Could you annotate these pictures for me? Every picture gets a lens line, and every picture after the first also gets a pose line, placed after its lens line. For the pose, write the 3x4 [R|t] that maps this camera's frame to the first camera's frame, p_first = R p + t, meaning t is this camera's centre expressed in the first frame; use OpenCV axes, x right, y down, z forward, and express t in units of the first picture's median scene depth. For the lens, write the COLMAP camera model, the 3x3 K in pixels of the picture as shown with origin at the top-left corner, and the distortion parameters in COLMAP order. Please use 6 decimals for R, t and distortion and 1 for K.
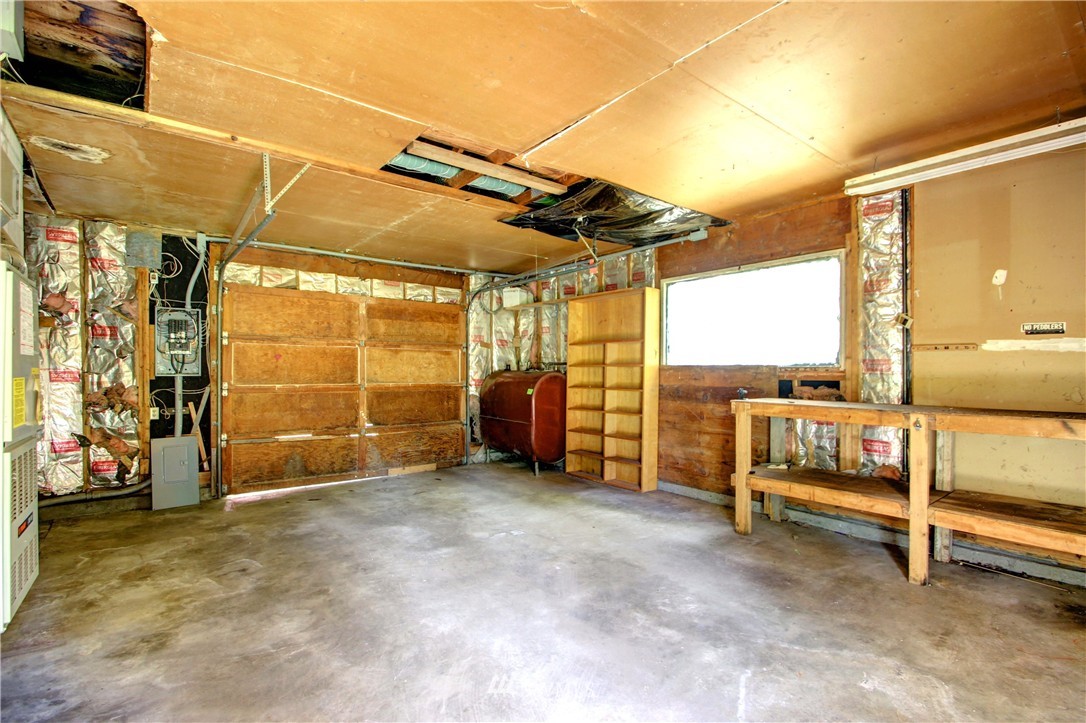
lens RADIAL K [[503.0, 0, 546.6], [0, 503.0, 366.7], [0, 0, 1]] dist [-0.008679, -0.006560]
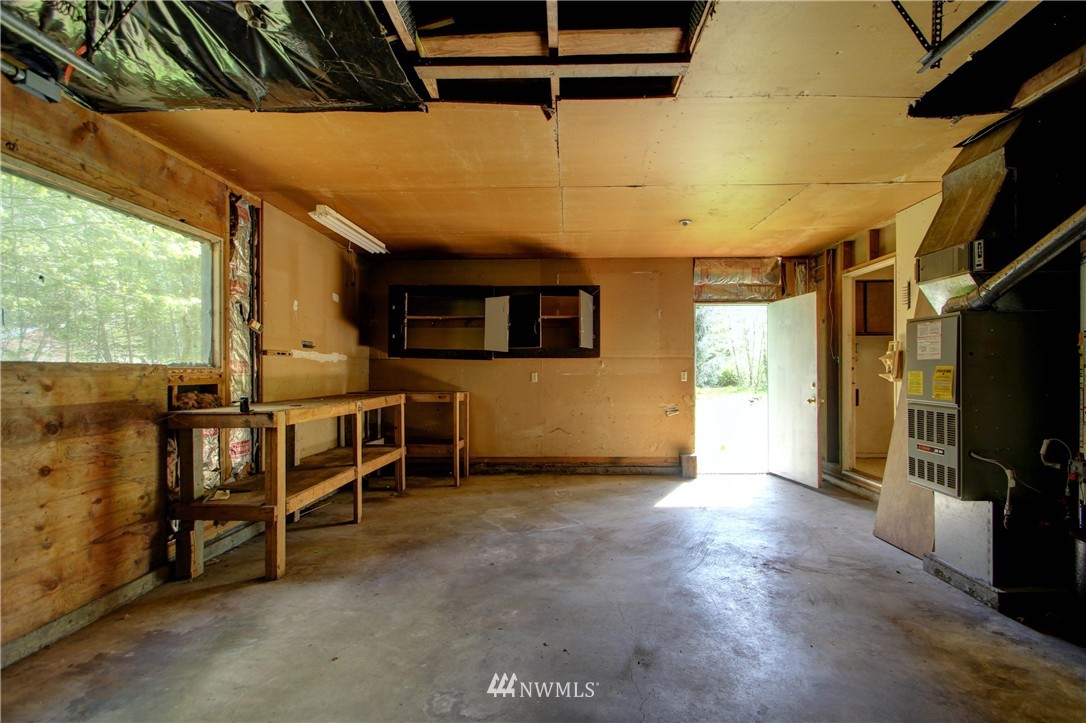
lens RADIAL K [[503.0, 0, 565.0], [0, 503.0, 373.0], [0, 0, 1]] dist [-0.008679, -0.006560]
pose [[-0.781794, 0.002584, 0.623531, -0.549035], [0.002109, 0.999997, -0.001501, 0.013495], [-0.623533, 0.000142, -0.781797, 1.583023]]
